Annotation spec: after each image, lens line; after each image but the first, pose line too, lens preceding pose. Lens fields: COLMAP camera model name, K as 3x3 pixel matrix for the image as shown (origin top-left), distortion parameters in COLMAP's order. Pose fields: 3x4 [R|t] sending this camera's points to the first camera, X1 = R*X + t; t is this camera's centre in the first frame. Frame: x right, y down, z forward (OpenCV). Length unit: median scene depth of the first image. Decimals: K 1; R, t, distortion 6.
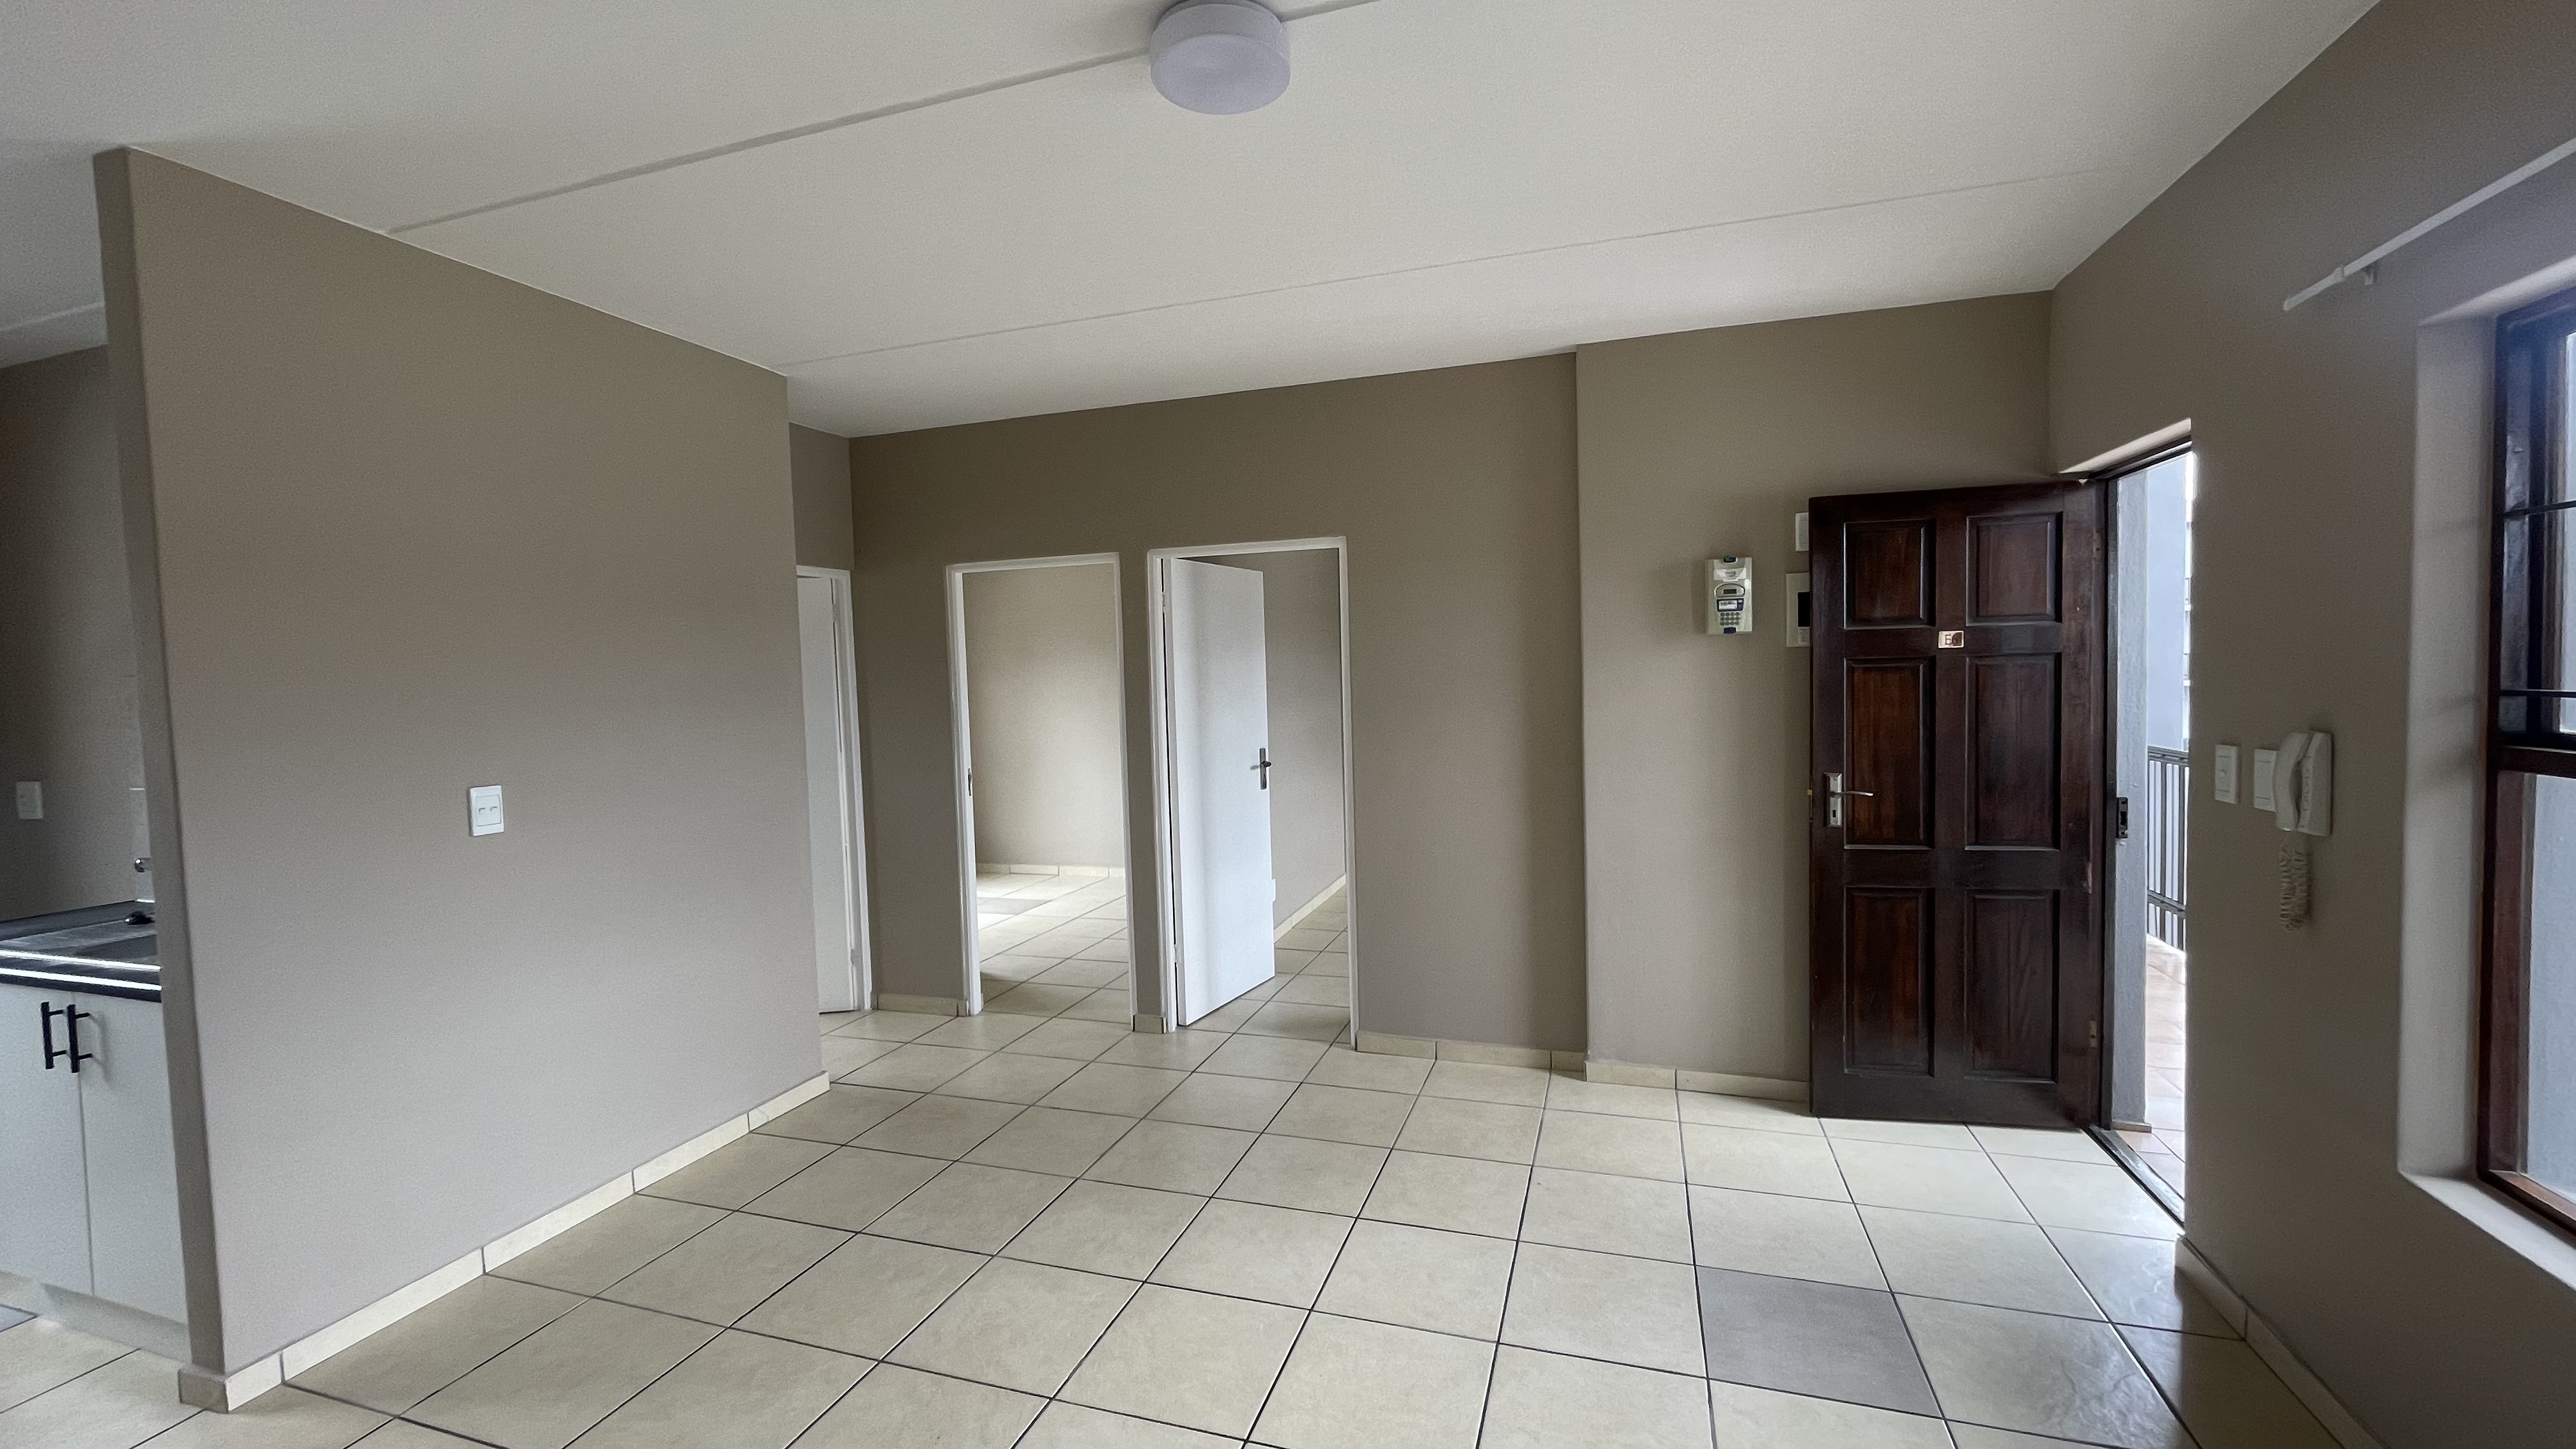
lens RADIAL K [[1039.8, 0, 1288.7], [0, 1039.8, 717.1], [0, 0, 1]] dist [-0.001411, -0.000618]
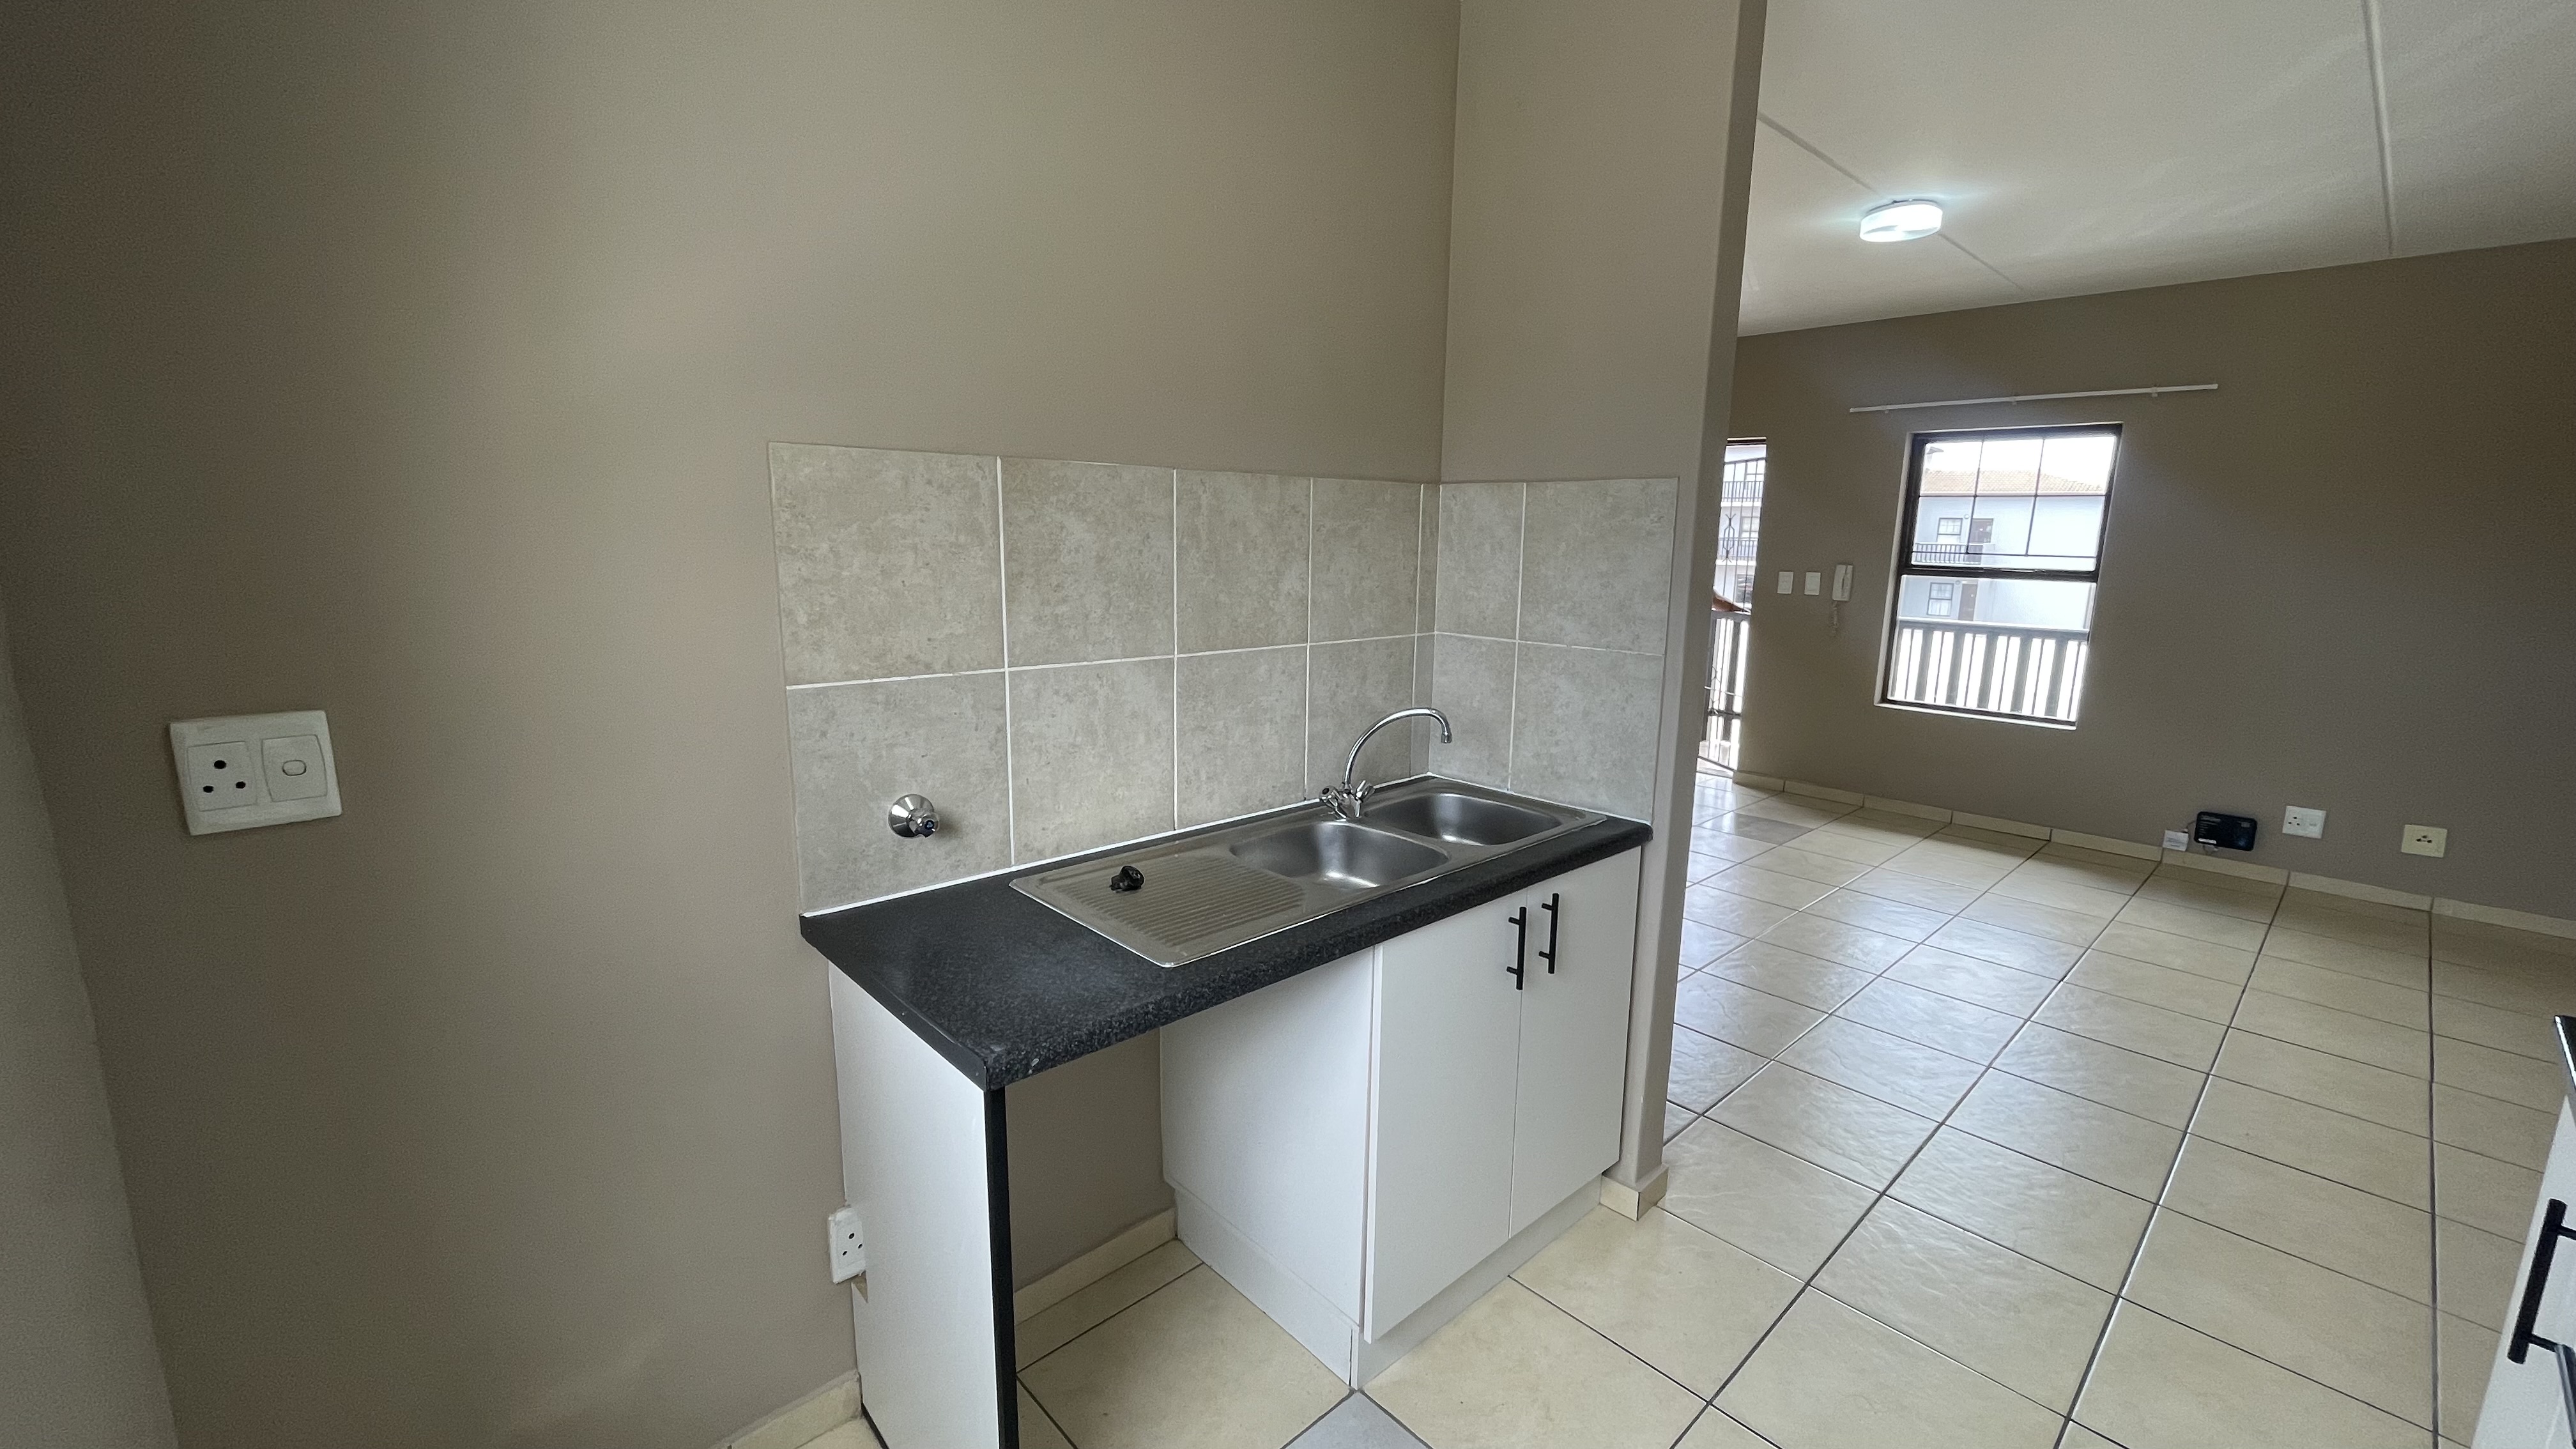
lens RADIAL K [[1039.8, 0, 1292.0], [0, 1039.8, 729.7], [0, 0, 1]] dist [-0.001411, -0.000618]
pose [[0.485527, -0.130544, 0.864420, -1.249552], [0.007390, 0.989366, 0.145262, 0.019007], [-0.874190, -0.064141, 0.481329, 0.505518]]
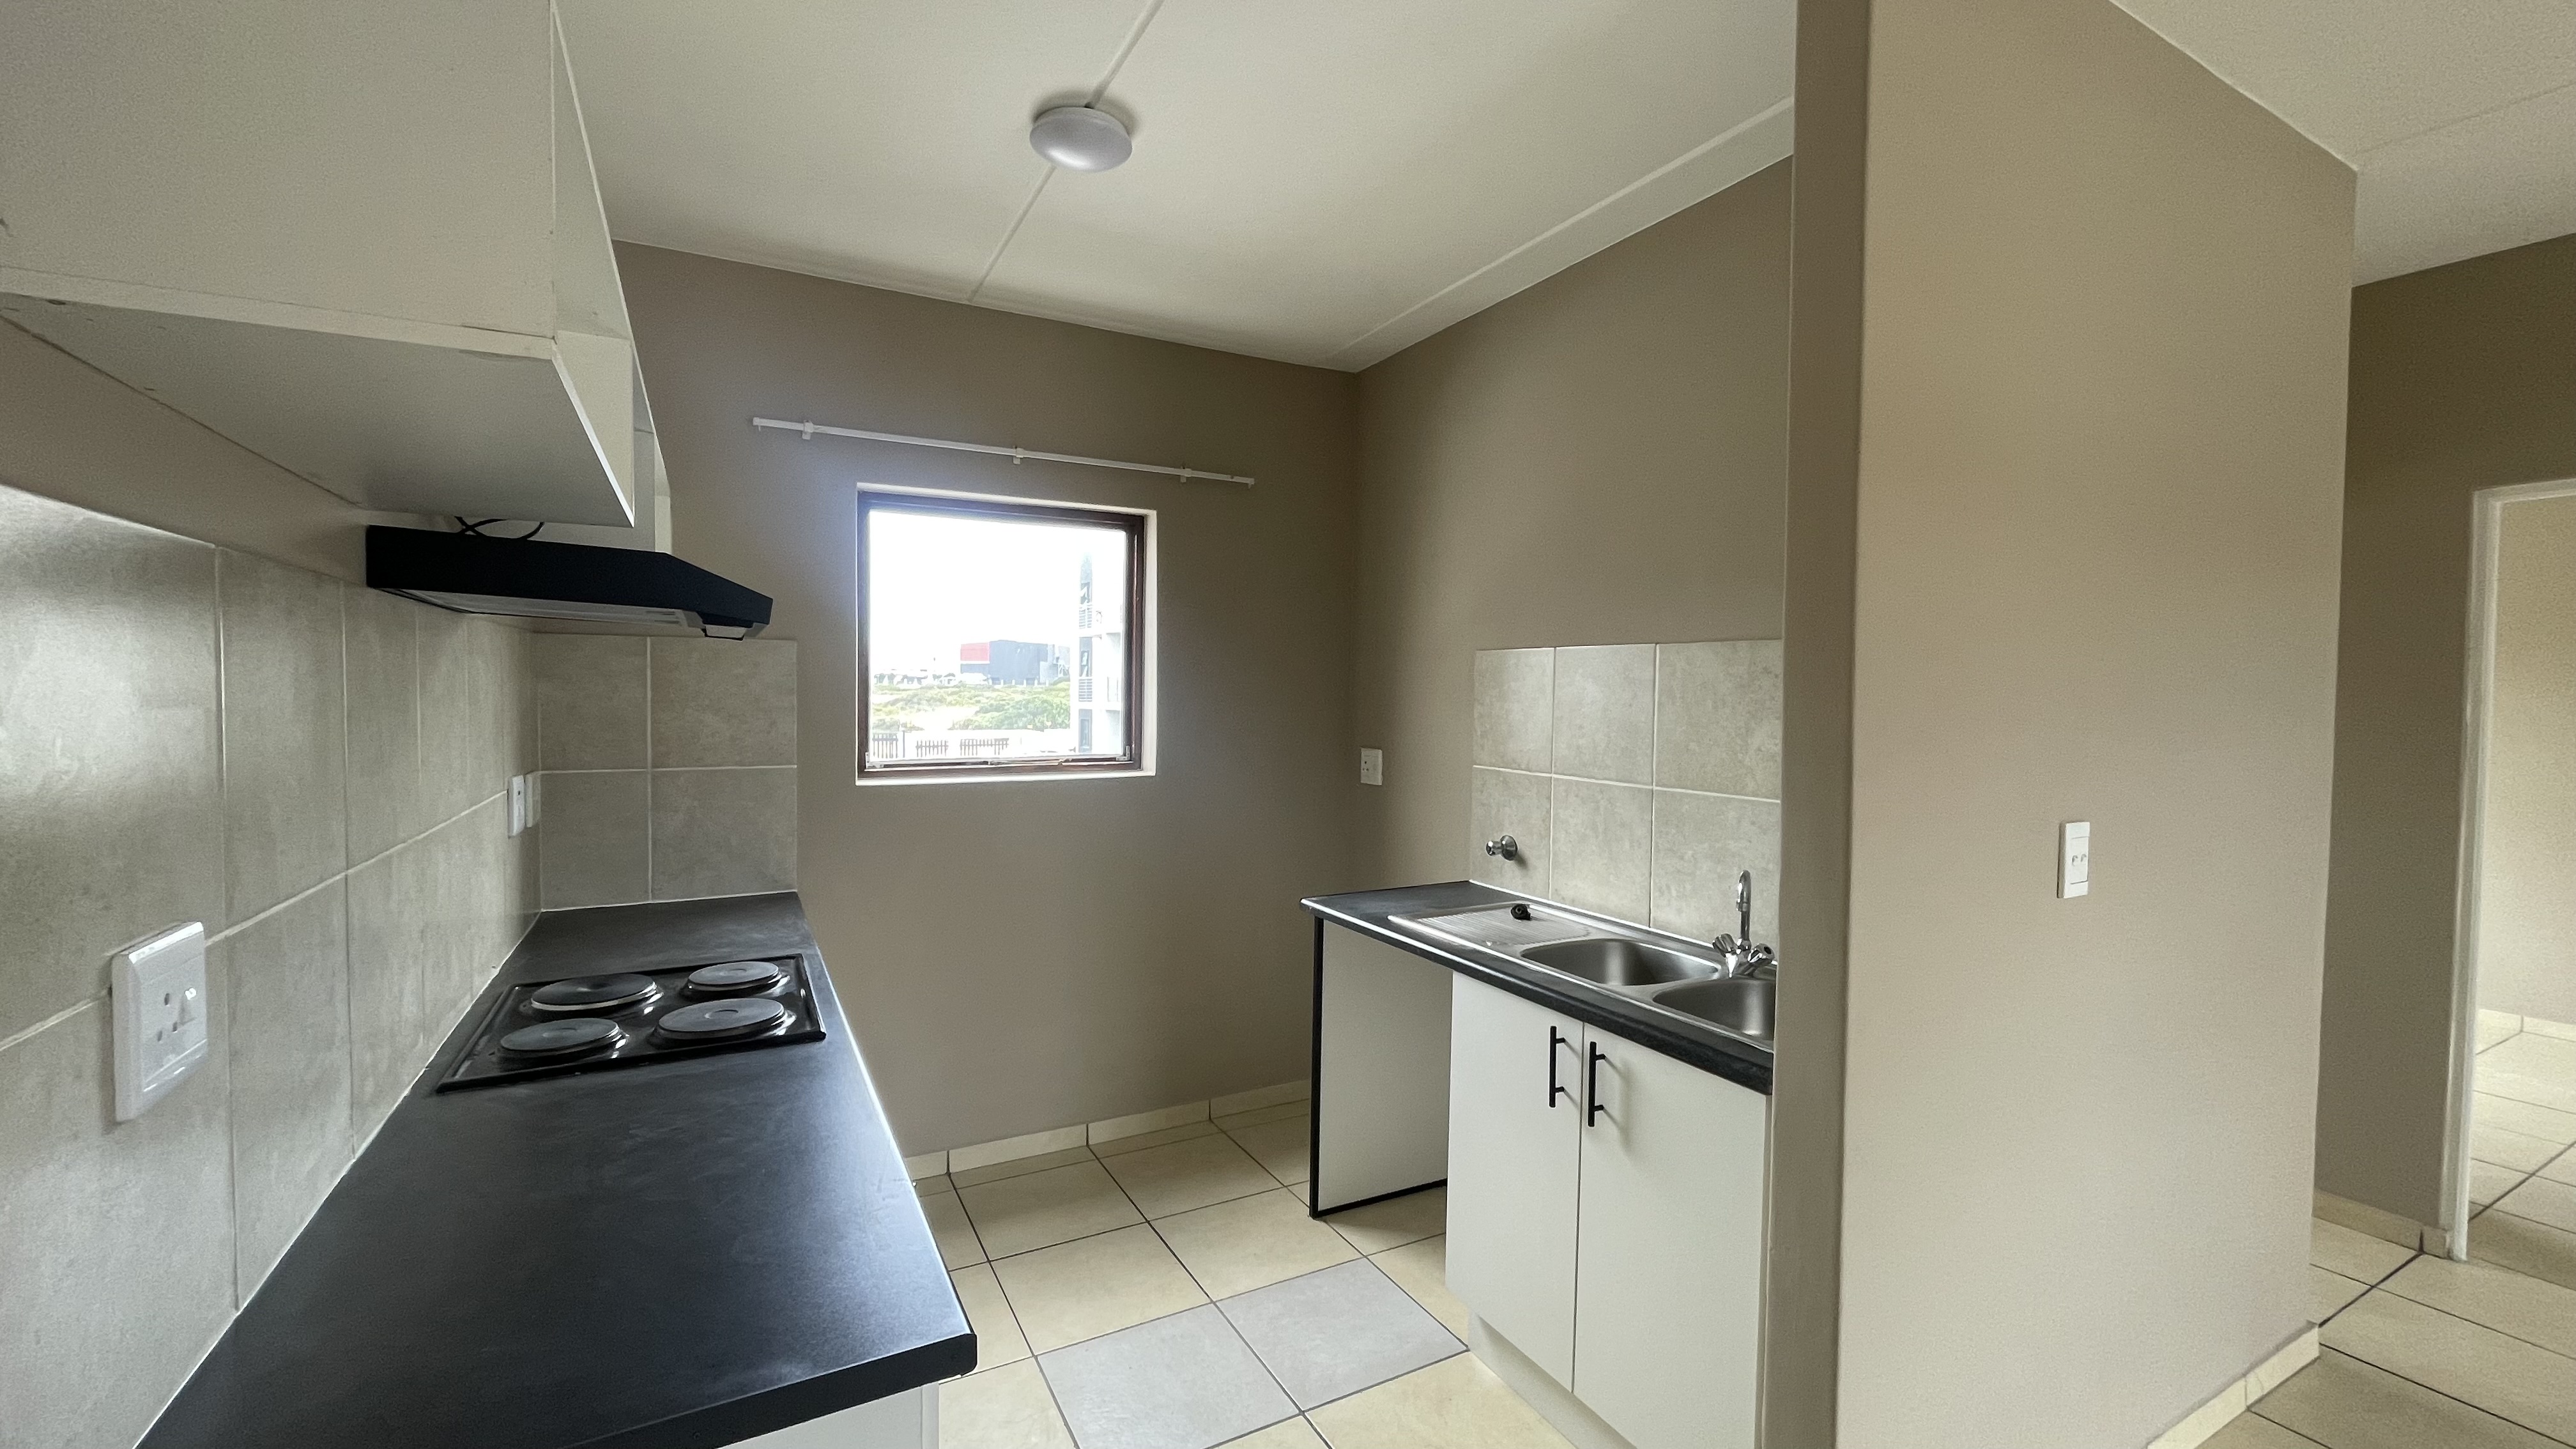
lens RADIAL K [[1039.8, 0, 1291.3], [0, 1039.8, 719.8], [0, 0, 1]] dist [-0.001411, -0.000618]
pose [[0.730366, 0.057768, -0.680609, -0.514110], [-0.061391, 0.997936, 0.018823, 0.016219], [0.680291, 0.028036, 0.732405, 0.150873]]
